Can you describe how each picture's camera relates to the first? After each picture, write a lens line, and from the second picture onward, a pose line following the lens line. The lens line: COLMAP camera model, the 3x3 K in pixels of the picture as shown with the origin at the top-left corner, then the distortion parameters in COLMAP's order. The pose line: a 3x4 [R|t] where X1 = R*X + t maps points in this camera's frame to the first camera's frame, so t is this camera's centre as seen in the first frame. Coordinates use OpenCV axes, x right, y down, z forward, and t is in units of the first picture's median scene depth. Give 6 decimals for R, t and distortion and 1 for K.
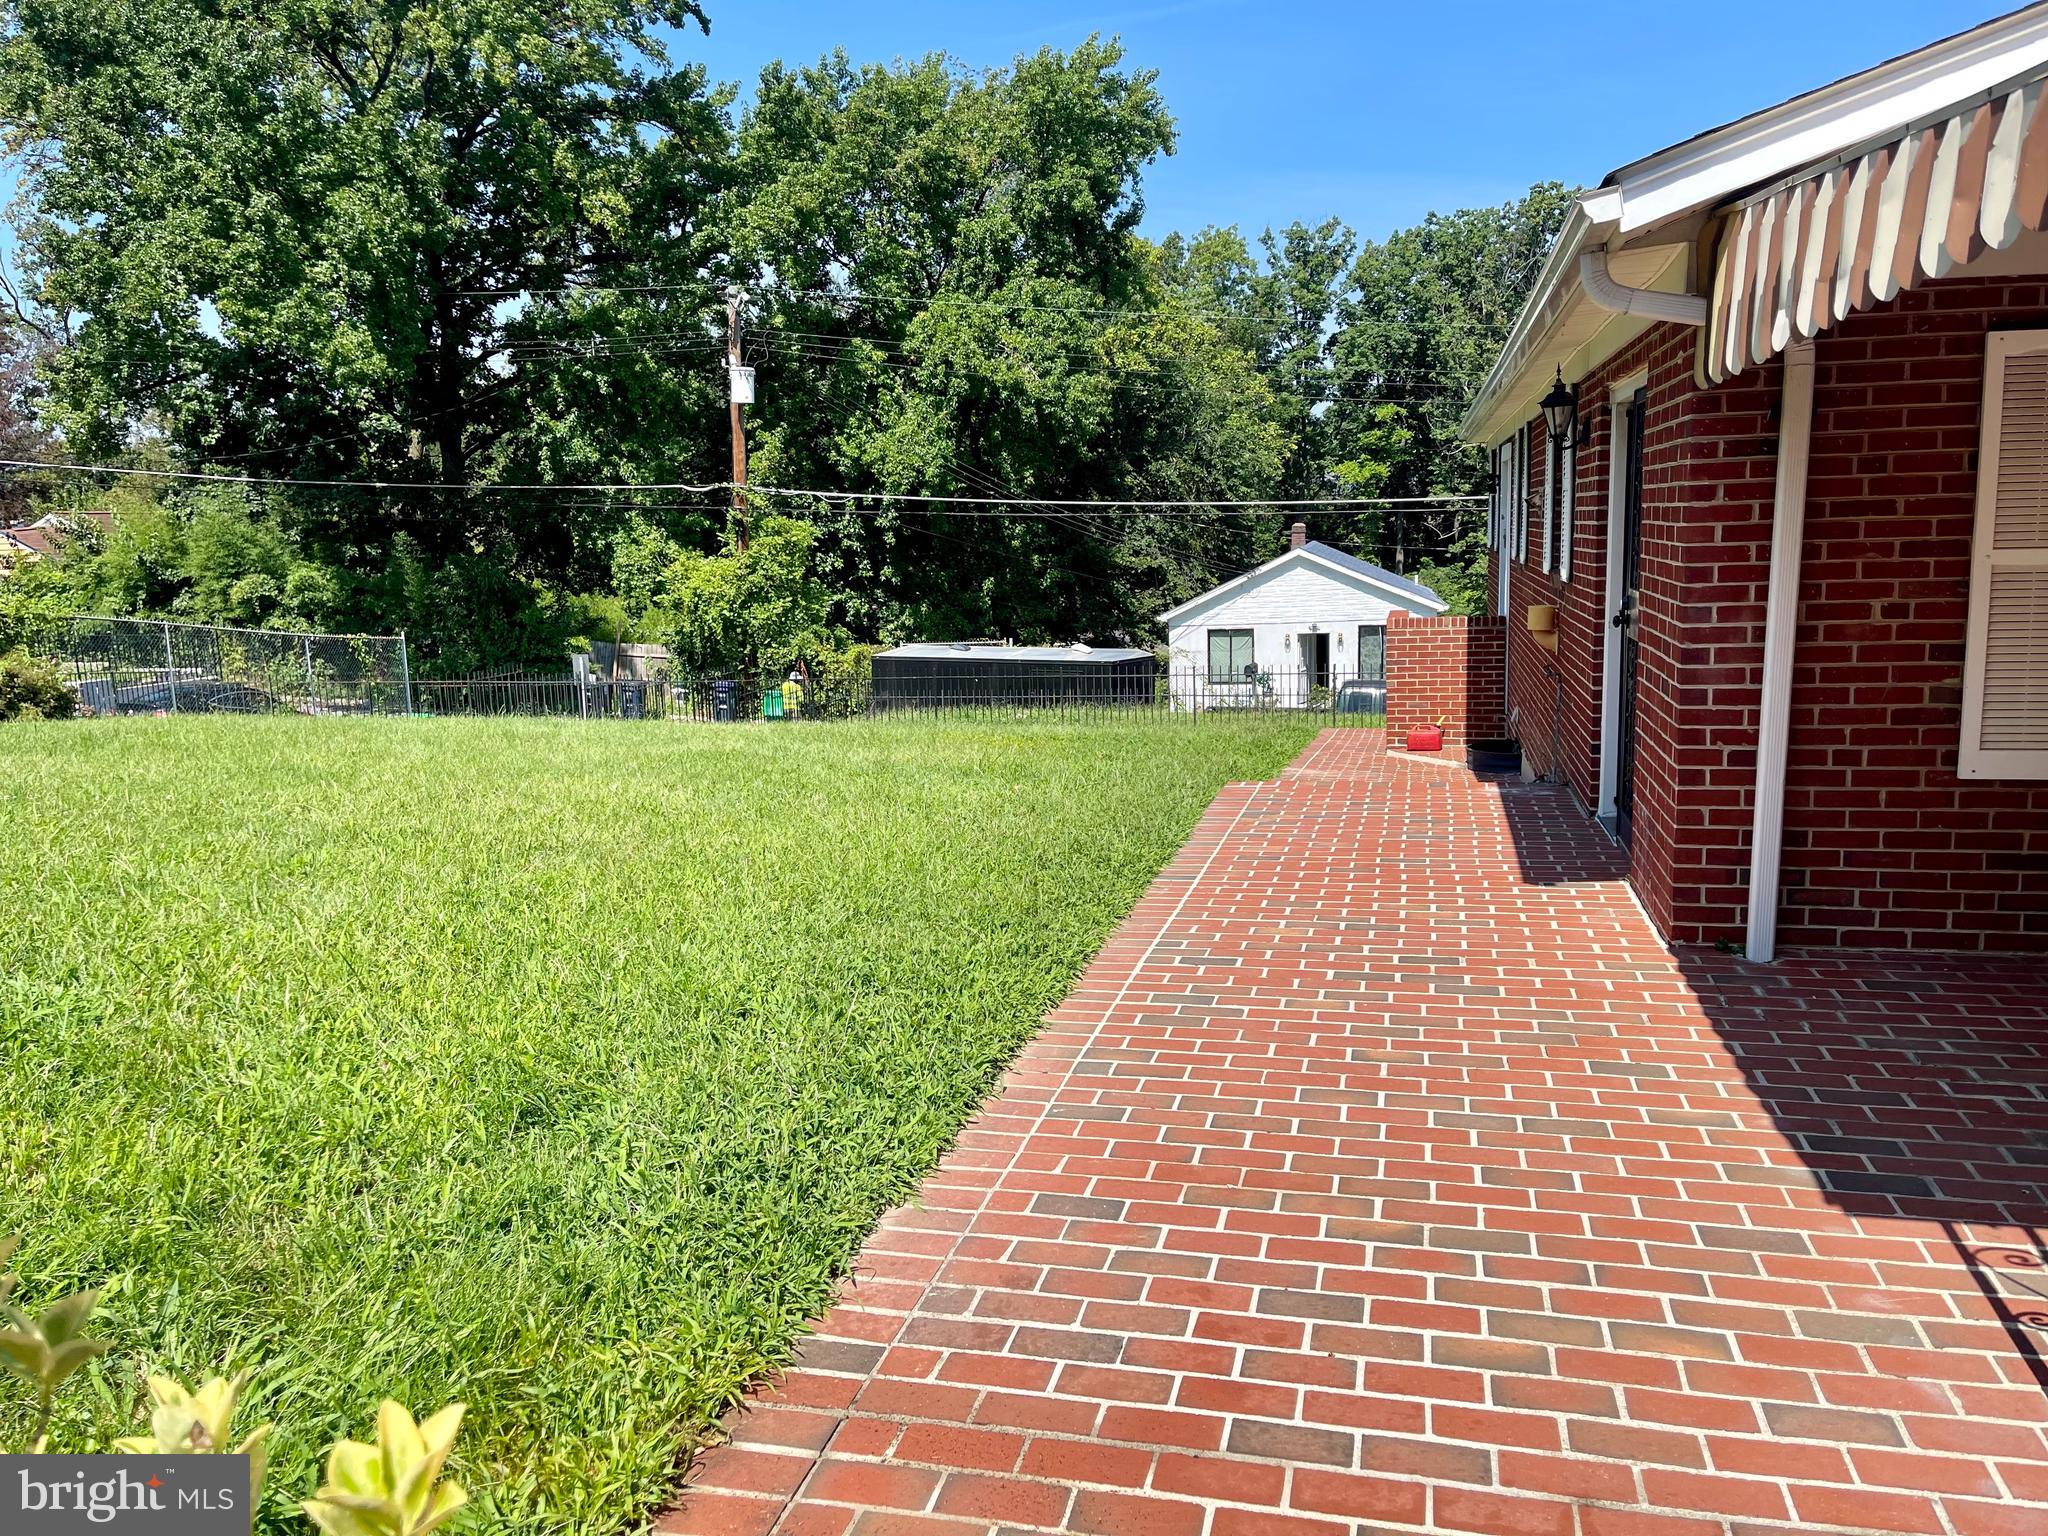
lens RADIAL K [[1591.8, 0, 1024.0], [0, 1591.8, 768.0], [0, 0, 1]] dist [0.097068, -0.121196]
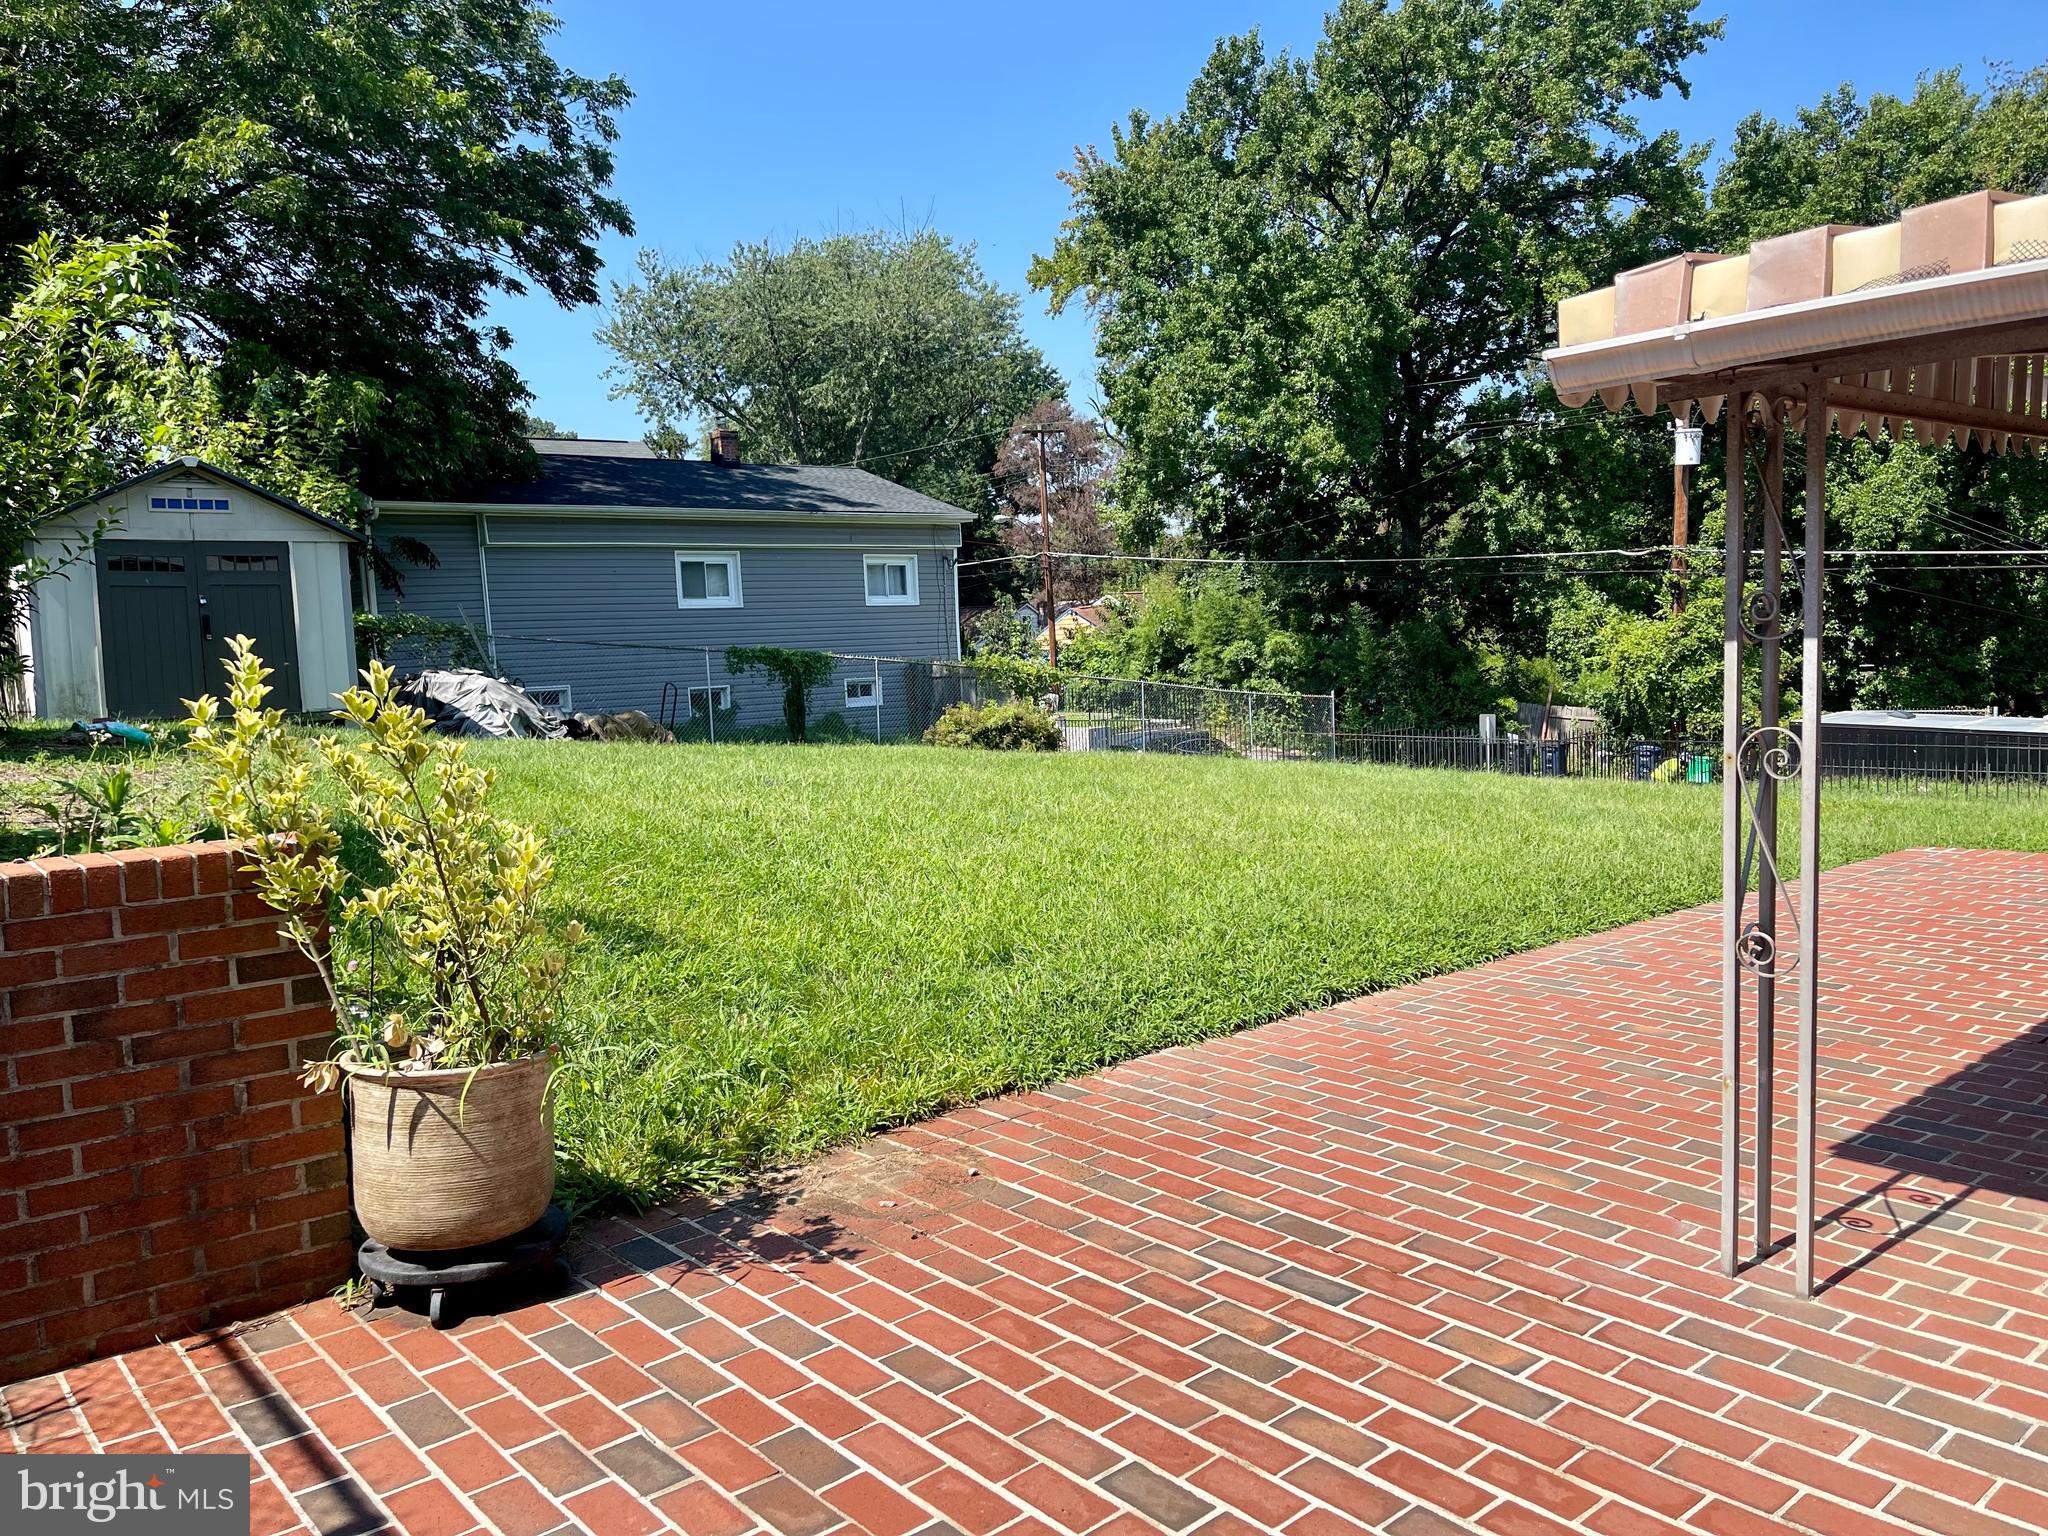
lens RADIAL K [[1586.4, 0, 1016.4], [0, 1586.4, 820.3], [0, 0, 1]] dist [0.087758, -0.112433]
pose [[0.812549, 0.065044, -0.579252, 0.076505], [-0.069016, 0.997500, 0.015196, 0.004816], [0.578792, 0.027630, 0.815007, -0.040747]]
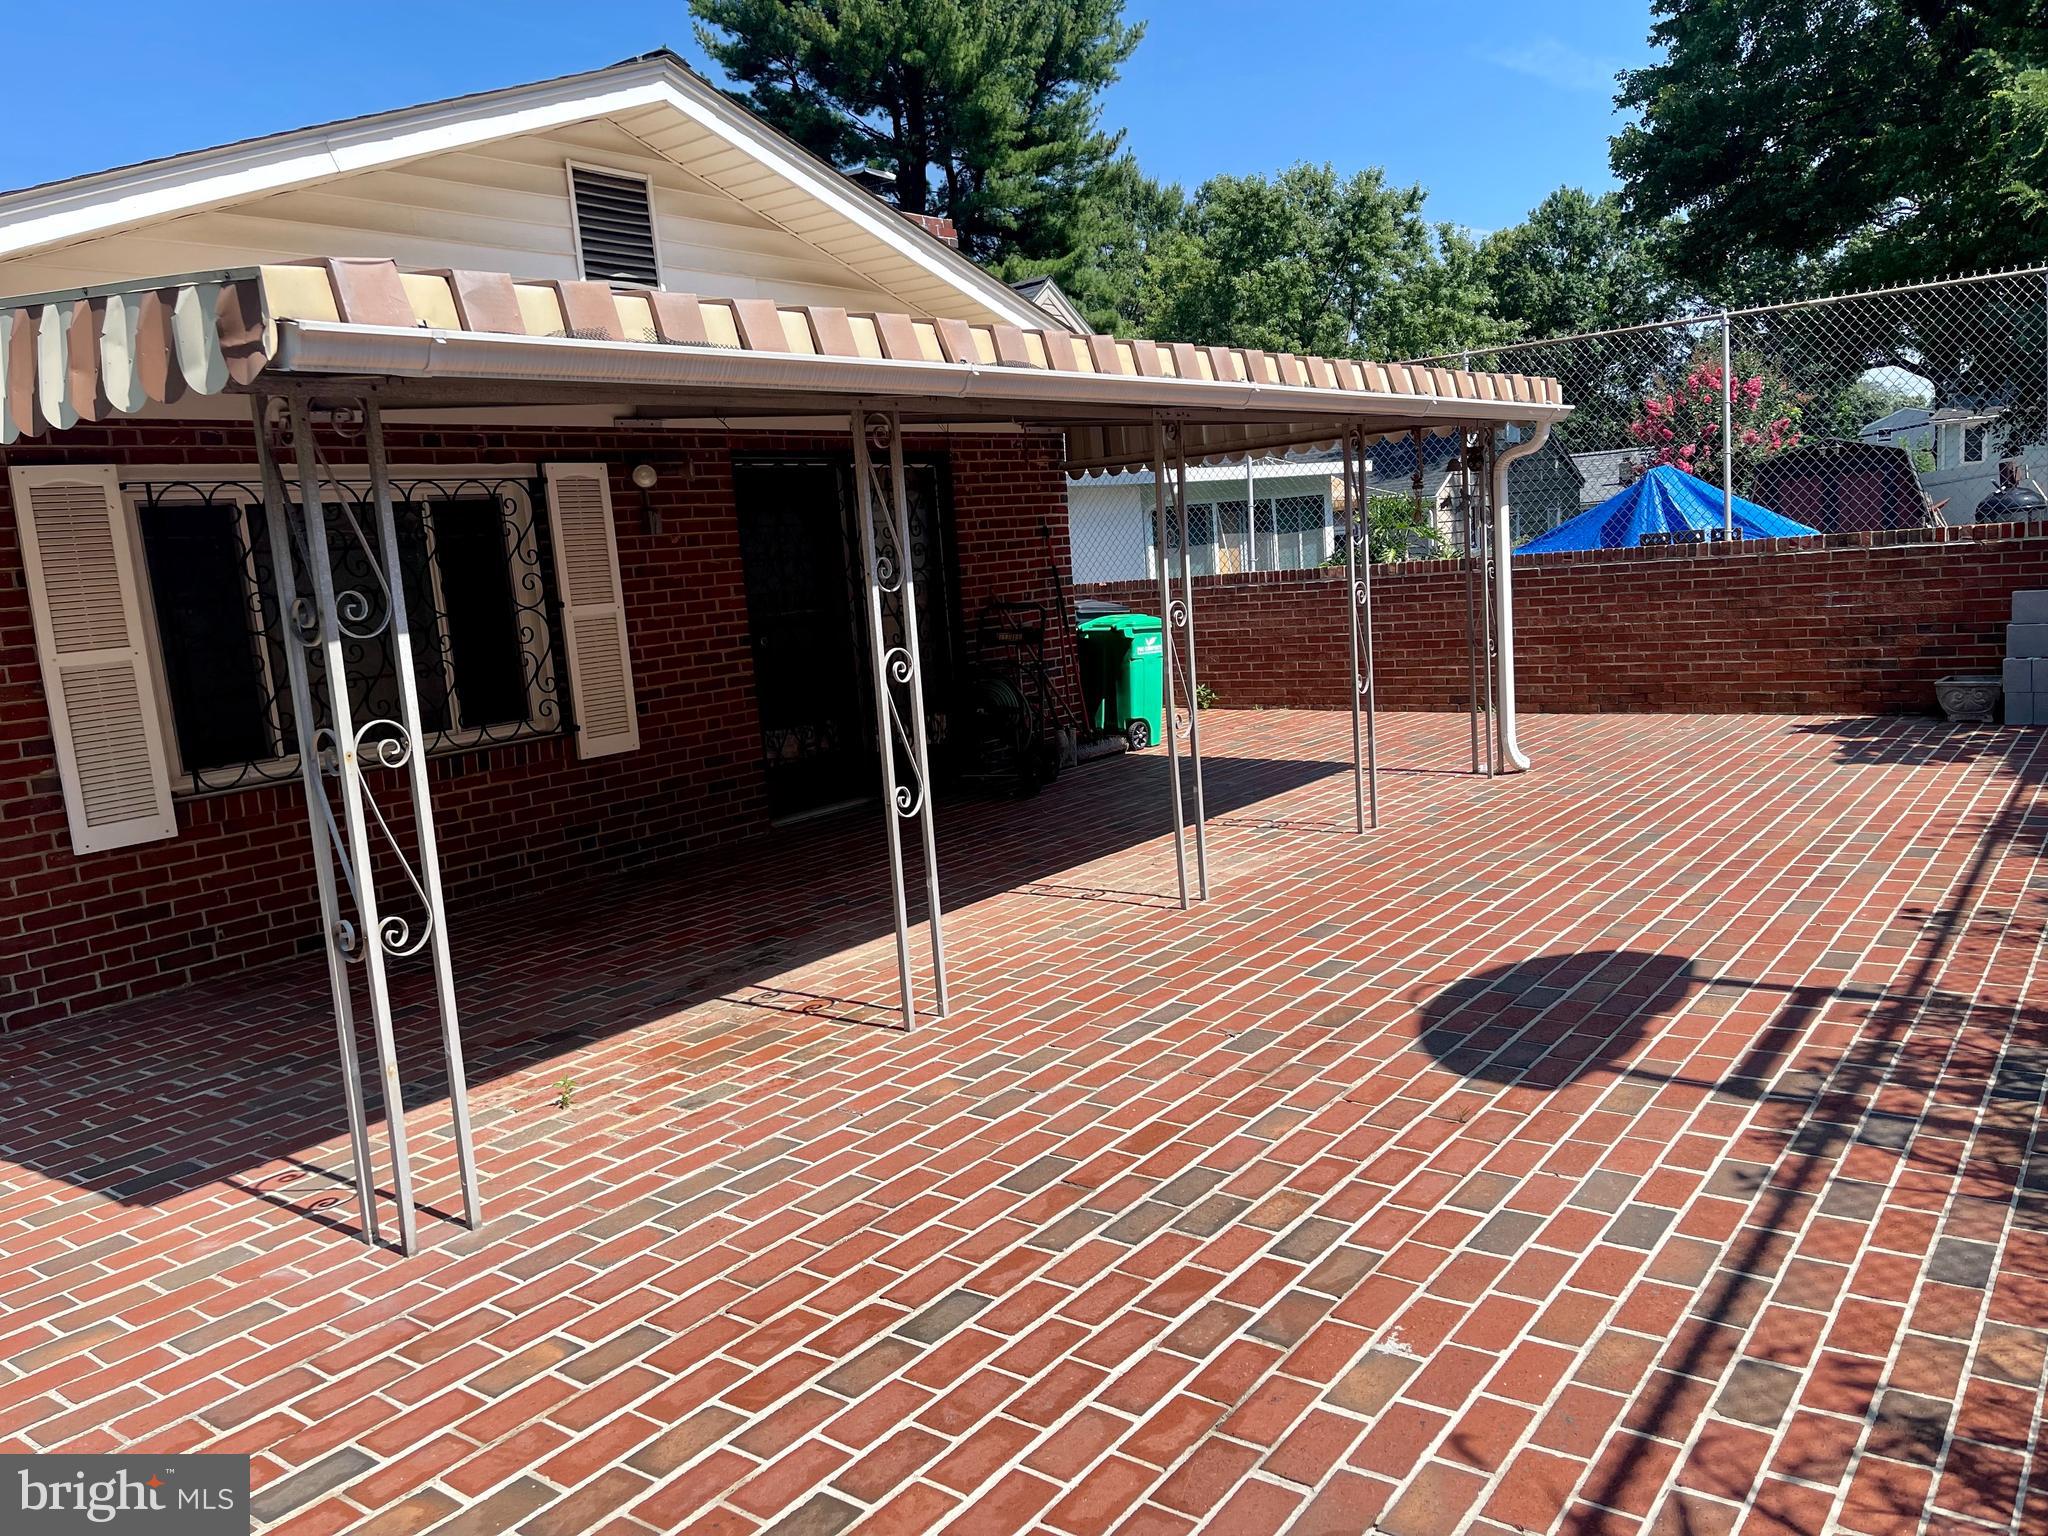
lens RADIAL K [[1533.1, 0, 1137.5], [0, 1533.1, 762.6], [0, 0, 1]] dist [0.084440, -0.122658]
pose [[0.346231, -0.141012, 0.927491, -0.026409], [0.207616, 0.975643, 0.070830, 0.003349], [-0.914888, 0.168038, 0.367074, -0.013483]]
